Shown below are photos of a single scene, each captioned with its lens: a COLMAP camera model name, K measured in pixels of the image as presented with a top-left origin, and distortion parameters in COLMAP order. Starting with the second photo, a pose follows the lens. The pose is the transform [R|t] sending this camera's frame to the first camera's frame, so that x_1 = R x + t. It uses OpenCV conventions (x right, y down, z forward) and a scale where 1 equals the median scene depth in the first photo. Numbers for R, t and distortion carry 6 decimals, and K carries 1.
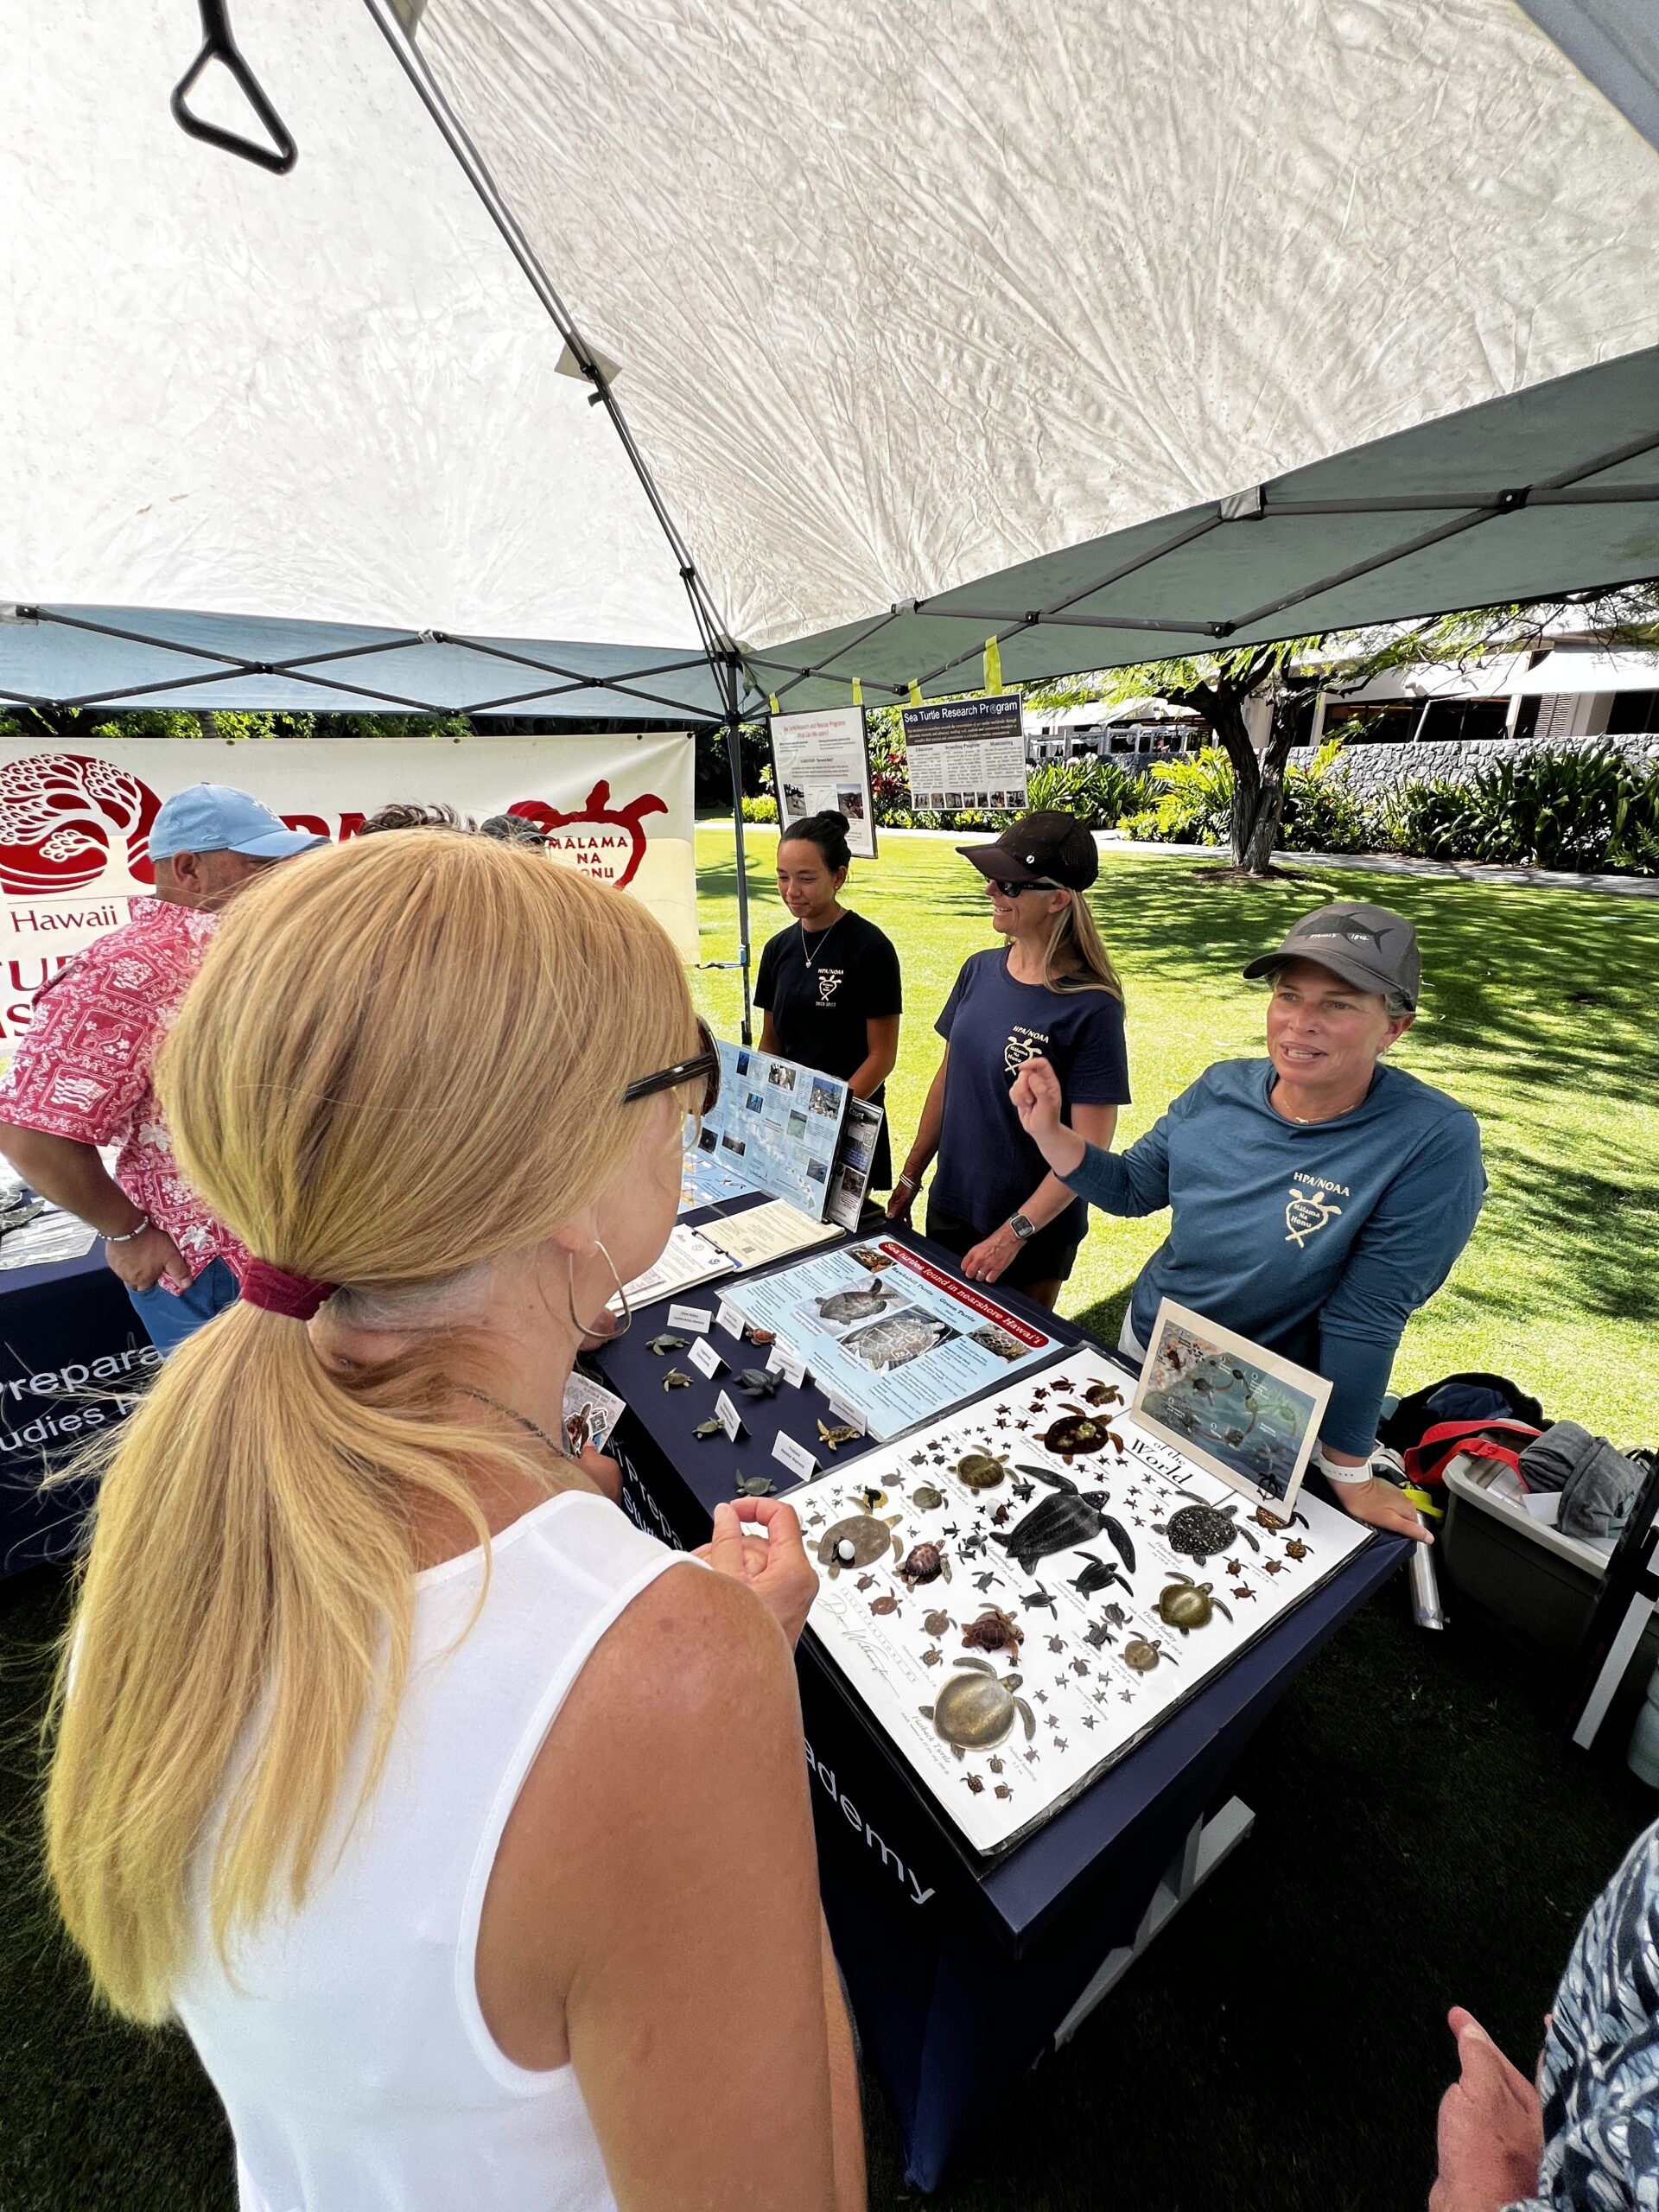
lens RADIAL K [[893.6, 0, 829.5], [0, 893.6, 1106.0], [0, 0, 1]] dist [-0.003175, 0.000098]
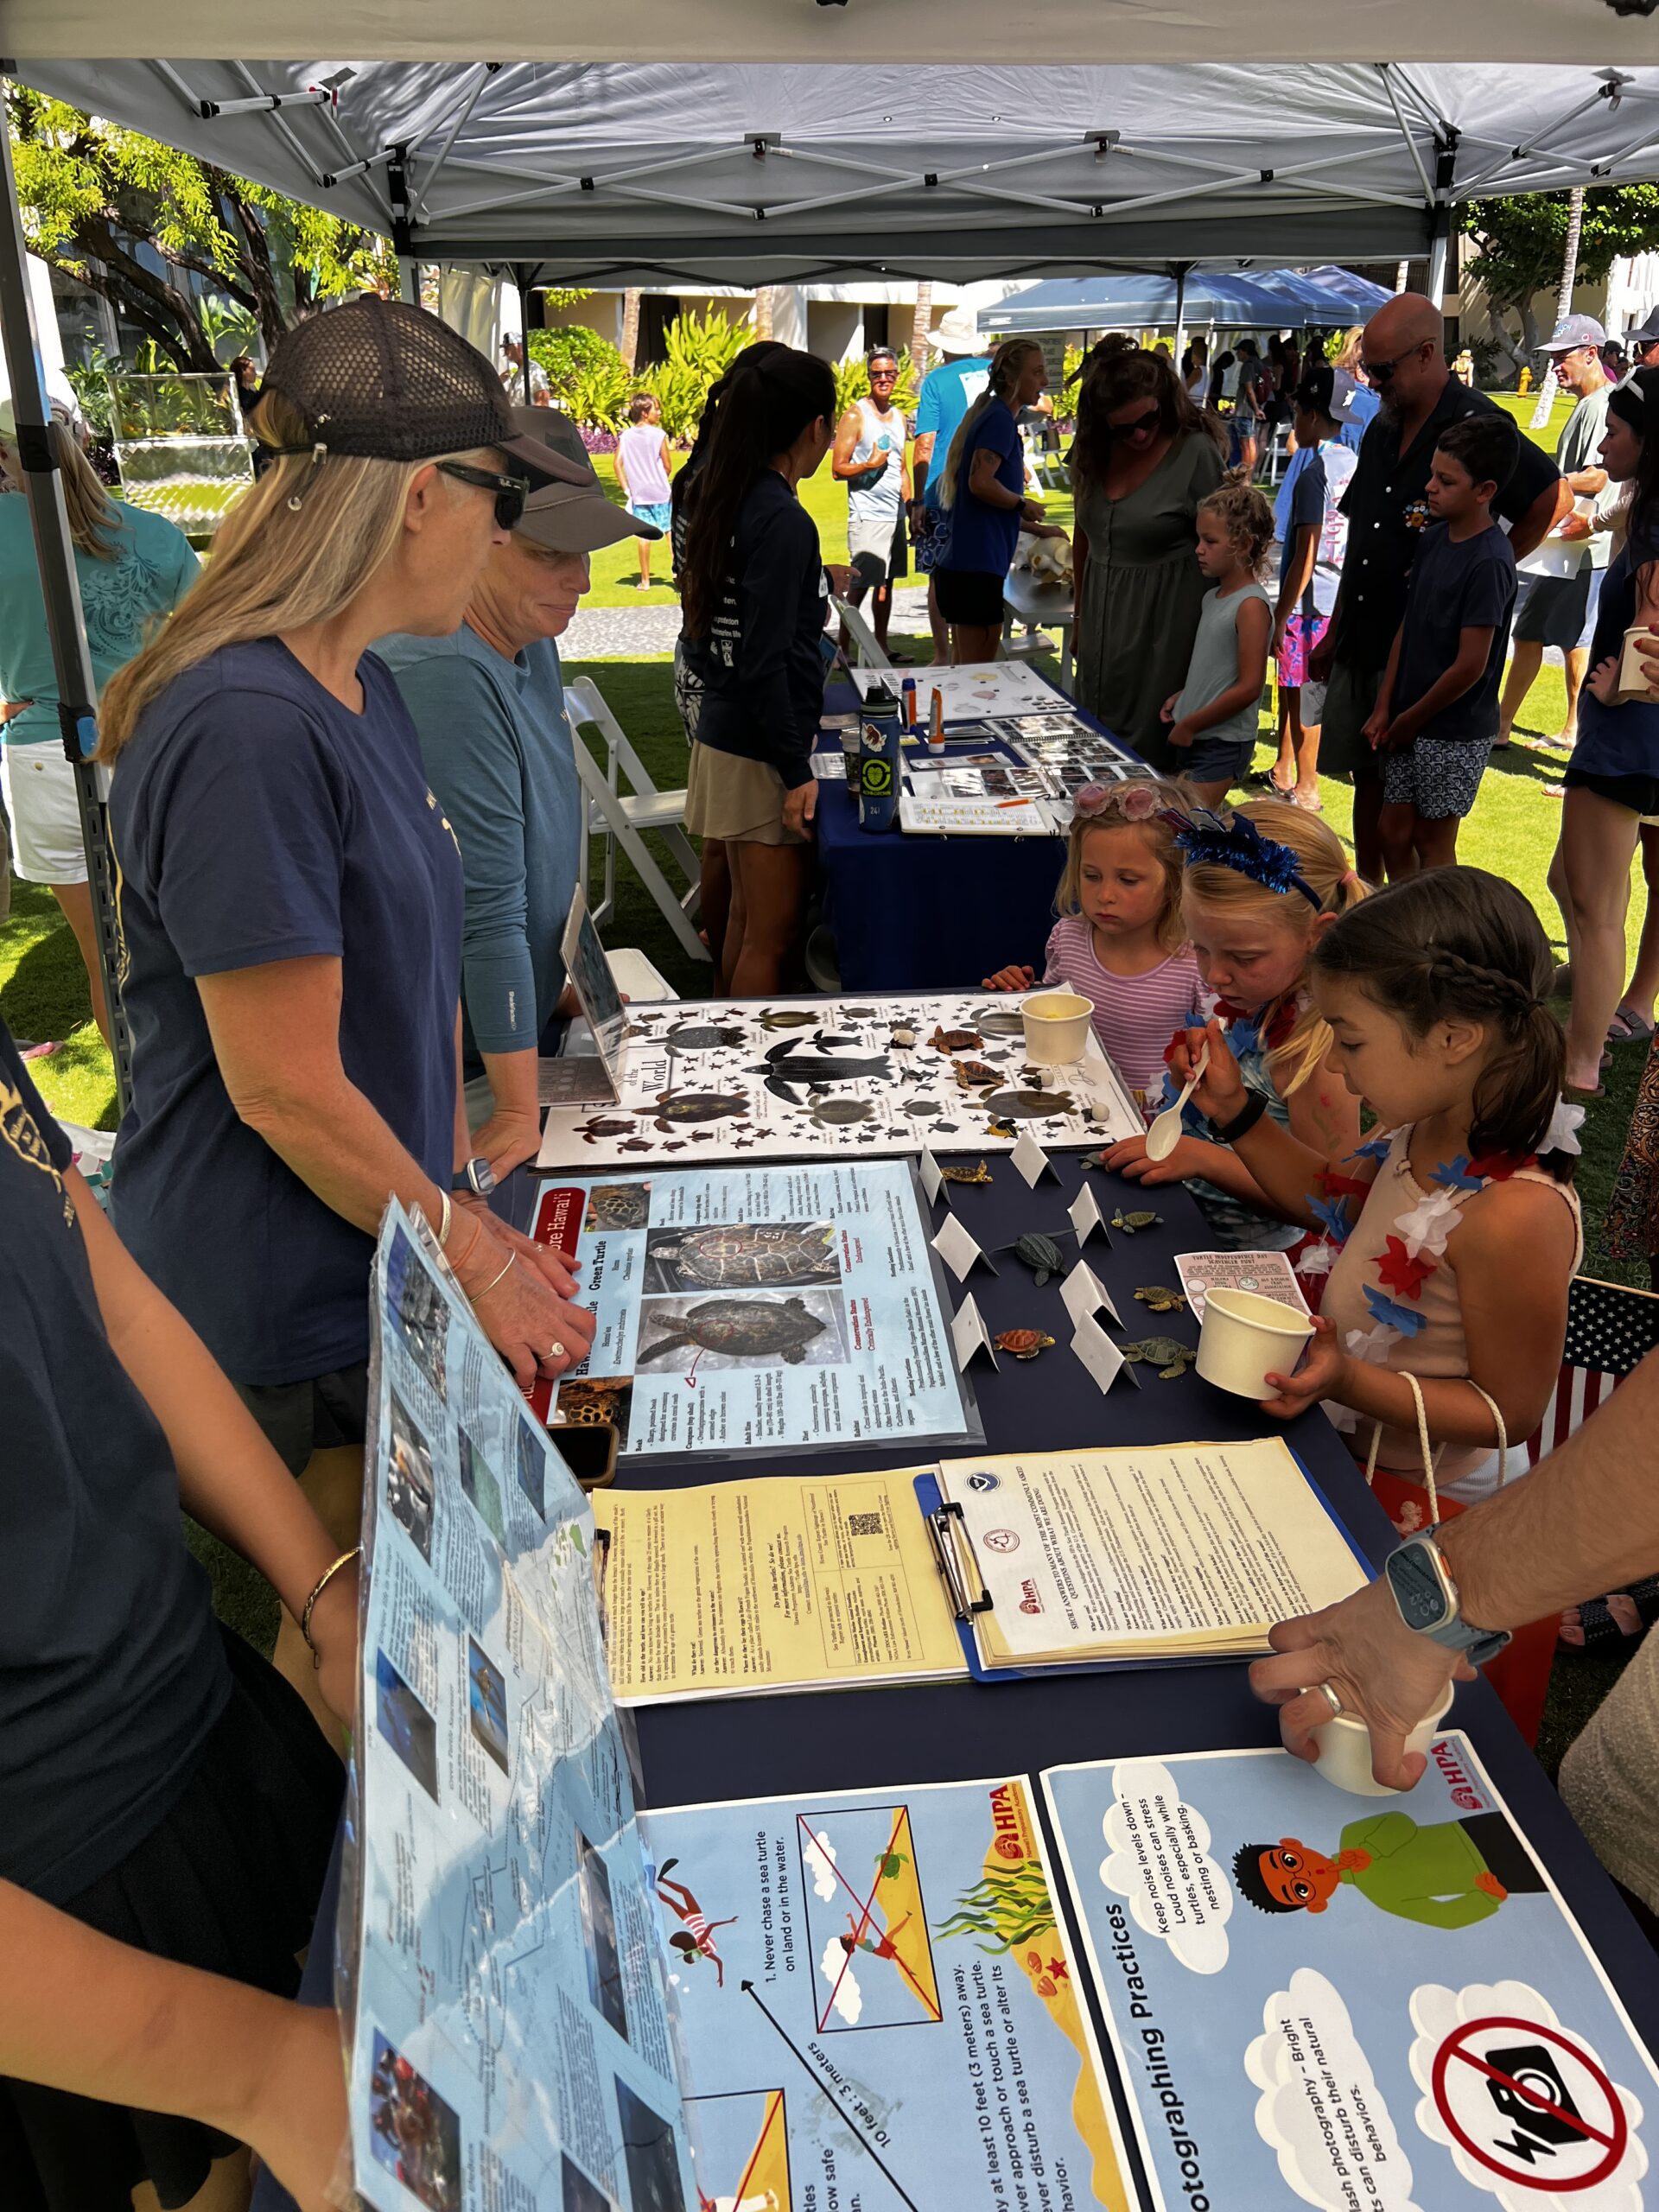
lens RADIAL K [[1732.5, 0, 829.5], [0, 1732.5, 1106.0], [0, 0, 1]] dist [0.043876, -0.057485]
pose [[-0.867246, -0.176217, 0.465652, -0.366737], [0.199252, 0.734265, 0.648963, -0.412701], [-0.456270, 0.655593, -0.601677, 1.273132]]
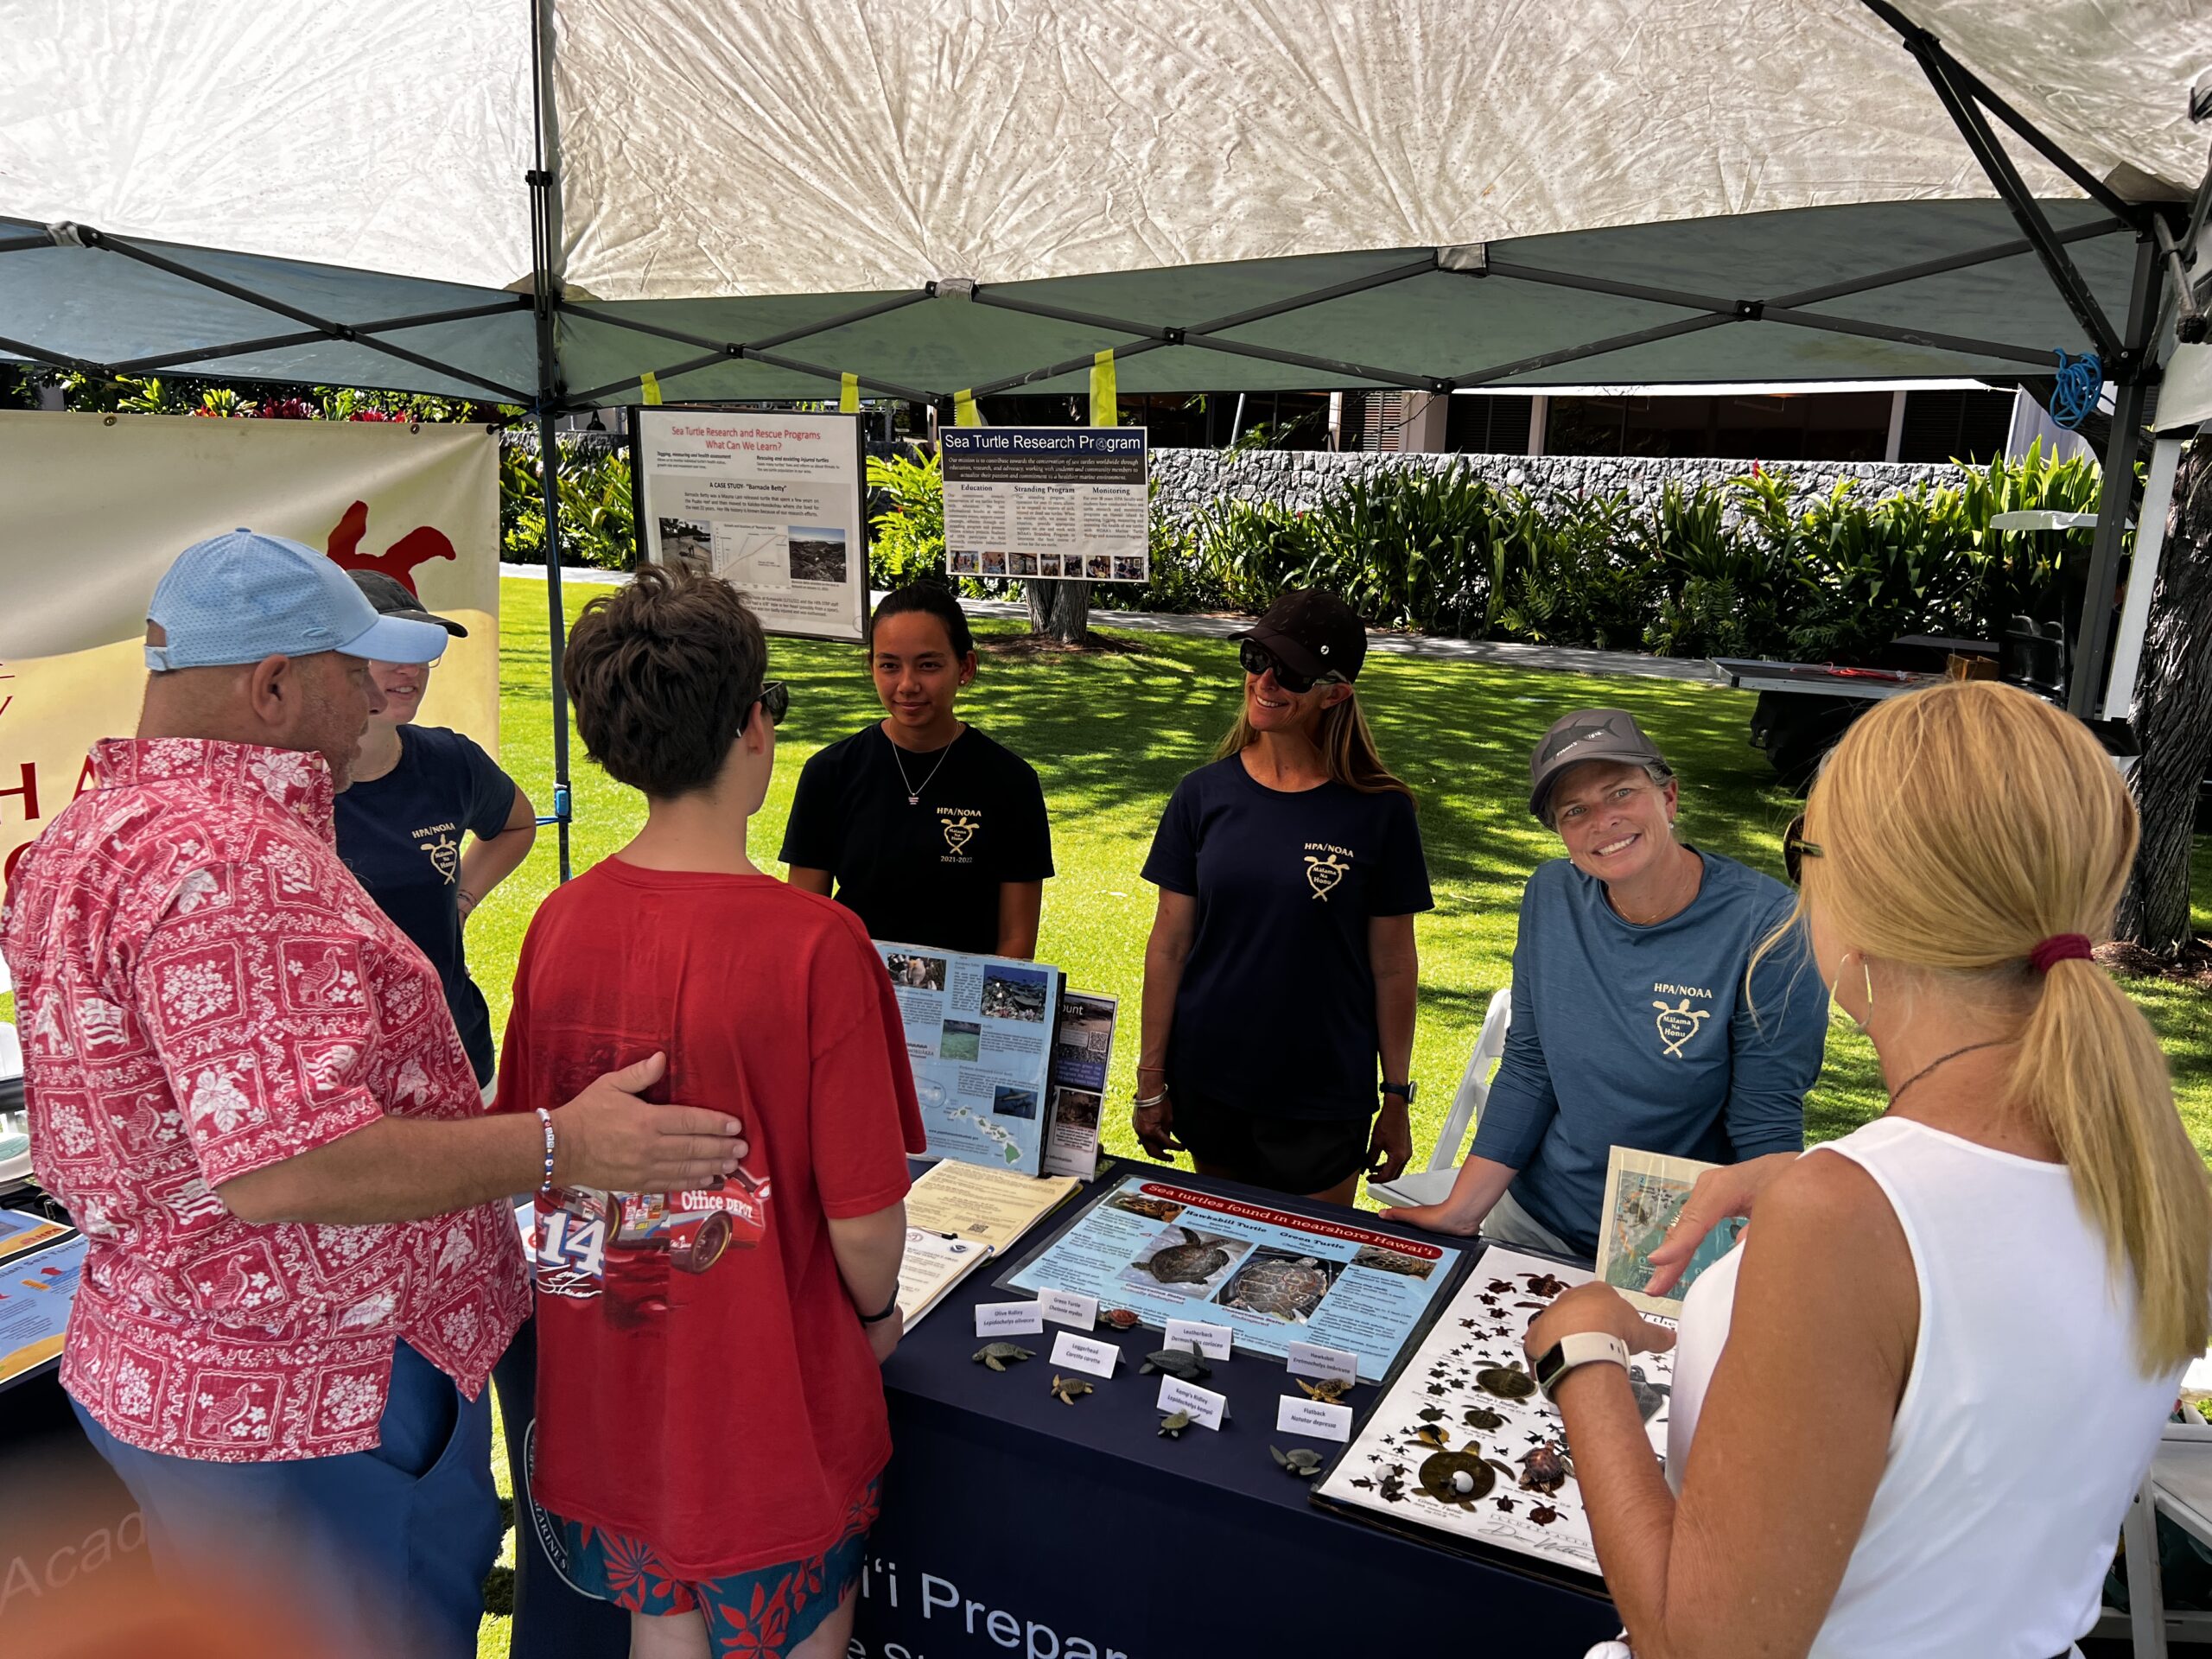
lens RADIAL K [[1715.1, 0, 1106.0], [0, 1715.1, 829.5], [0, 0, 1]] dist [0.057996, -0.080428]
pose [[0.869090, -0.059517, 0.491060, -0.584314], [0.129741, 0.985407, -0.110187, 0.022335], [-0.477335, 0.159473, 0.864129, -0.181145]]
